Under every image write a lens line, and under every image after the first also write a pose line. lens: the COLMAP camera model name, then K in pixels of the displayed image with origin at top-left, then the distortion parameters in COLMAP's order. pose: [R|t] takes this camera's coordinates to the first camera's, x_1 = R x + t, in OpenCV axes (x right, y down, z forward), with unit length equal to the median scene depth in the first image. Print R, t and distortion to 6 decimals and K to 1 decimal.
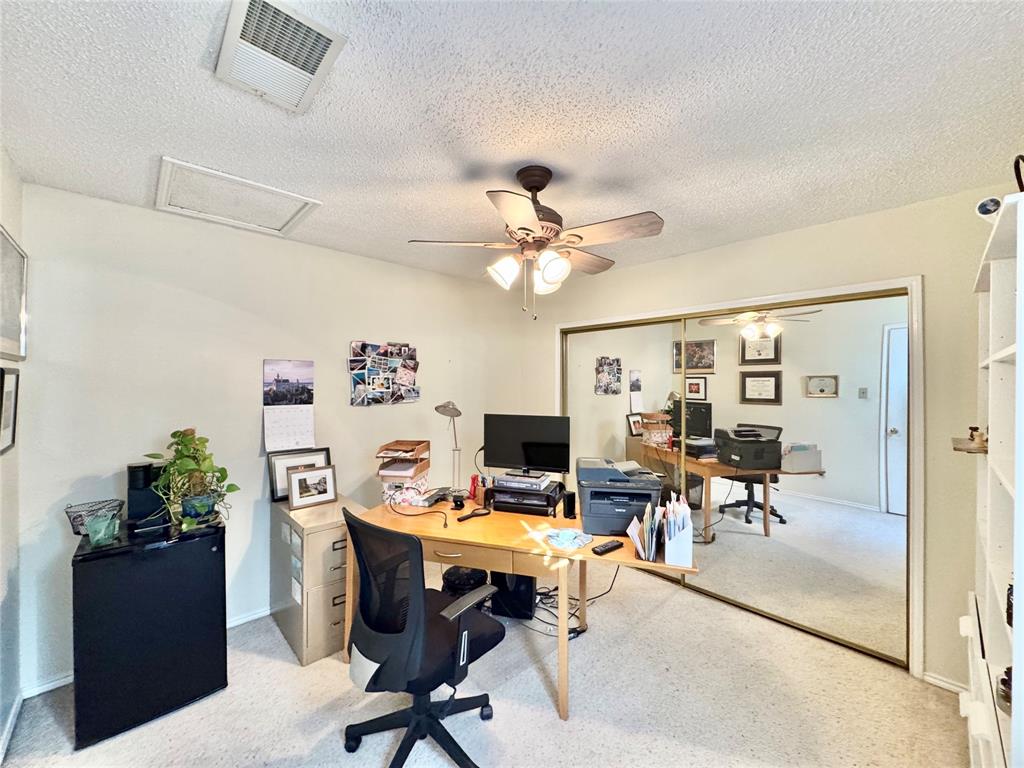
lens RADIAL K [[408.7, 0, 509.8], [0, 408.7, 383.7], [0, 0, 1]] dist [-0.000527, 0.000269]
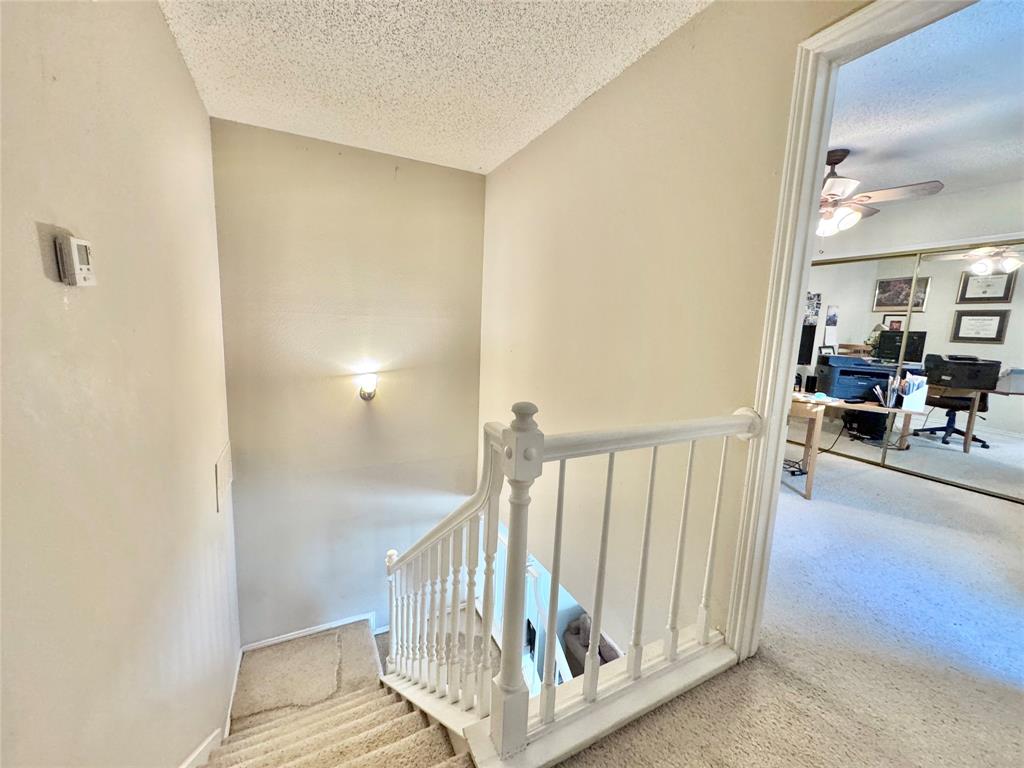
lens RADIAL K [[408.7, 0, 513.9], [0, 408.7, 383.4], [0, 0, 1]] dist [-0.000527, 0.000269]
pose [[0.959721, 0.074788, -0.270817, -0.243543], [-0.037798, 0.989526, 0.139318, 0.064819], [0.278399, -0.123471, 0.952496, -0.350382]]
